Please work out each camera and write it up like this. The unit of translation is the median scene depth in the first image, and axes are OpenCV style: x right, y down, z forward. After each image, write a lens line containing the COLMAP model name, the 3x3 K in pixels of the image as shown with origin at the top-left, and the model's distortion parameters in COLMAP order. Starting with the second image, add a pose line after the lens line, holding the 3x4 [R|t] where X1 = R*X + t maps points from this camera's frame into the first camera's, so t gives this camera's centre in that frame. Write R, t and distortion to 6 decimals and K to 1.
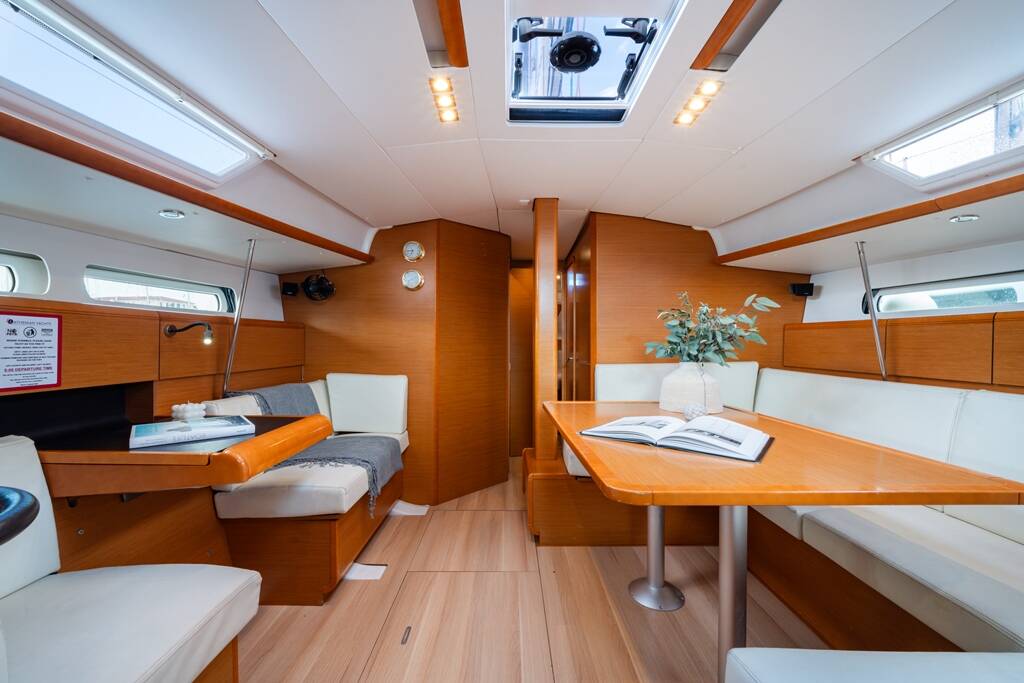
lens RADIAL K [[399.7, 0, 511.9], [0, 399.7, 348.2], [0, 0, 1]] dist [-0.000542, 0.000091]
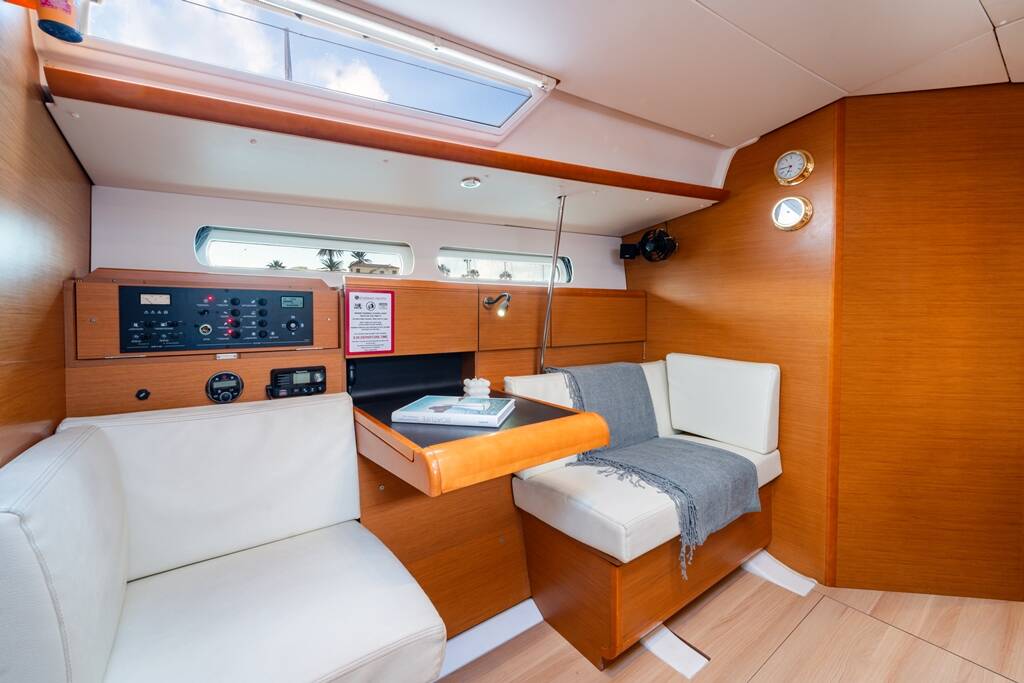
lens RADIAL K [[424.4, 0, 517.0], [0, 424.4, 324.8], [0, 0, 1]] dist [-0.001875, -0.000009]
pose [[0.599996, 0.019020, -0.799777, 0.037207], [-0.008691, 0.999813, 0.017258, -0.005751], [0.799956, -0.003404, 0.600049, 0.337168]]
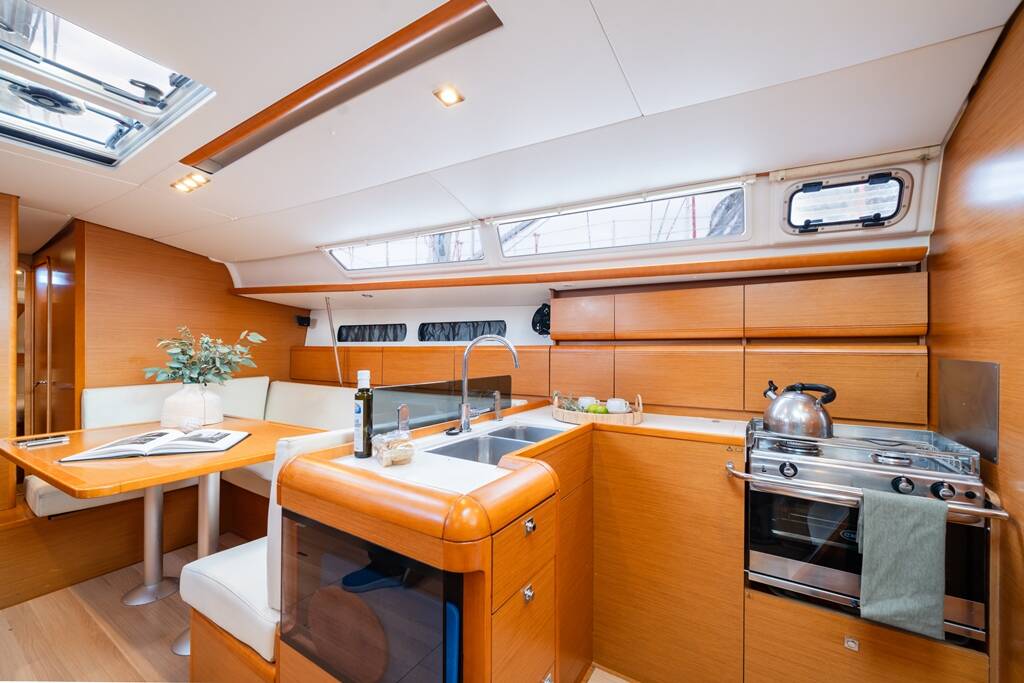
lens RADIAL K [[399.7, 0, 511.9], [0, 399.7, 348.2], [0, 0, 1]] dist [-0.000542, 0.000091]
pose [[0.534336, 0.004291, 0.845261, -0.056541], [0.009199, 0.999898, -0.010892, -0.050097], [-0.845222, 0.013595, 0.534243, -0.462502]]
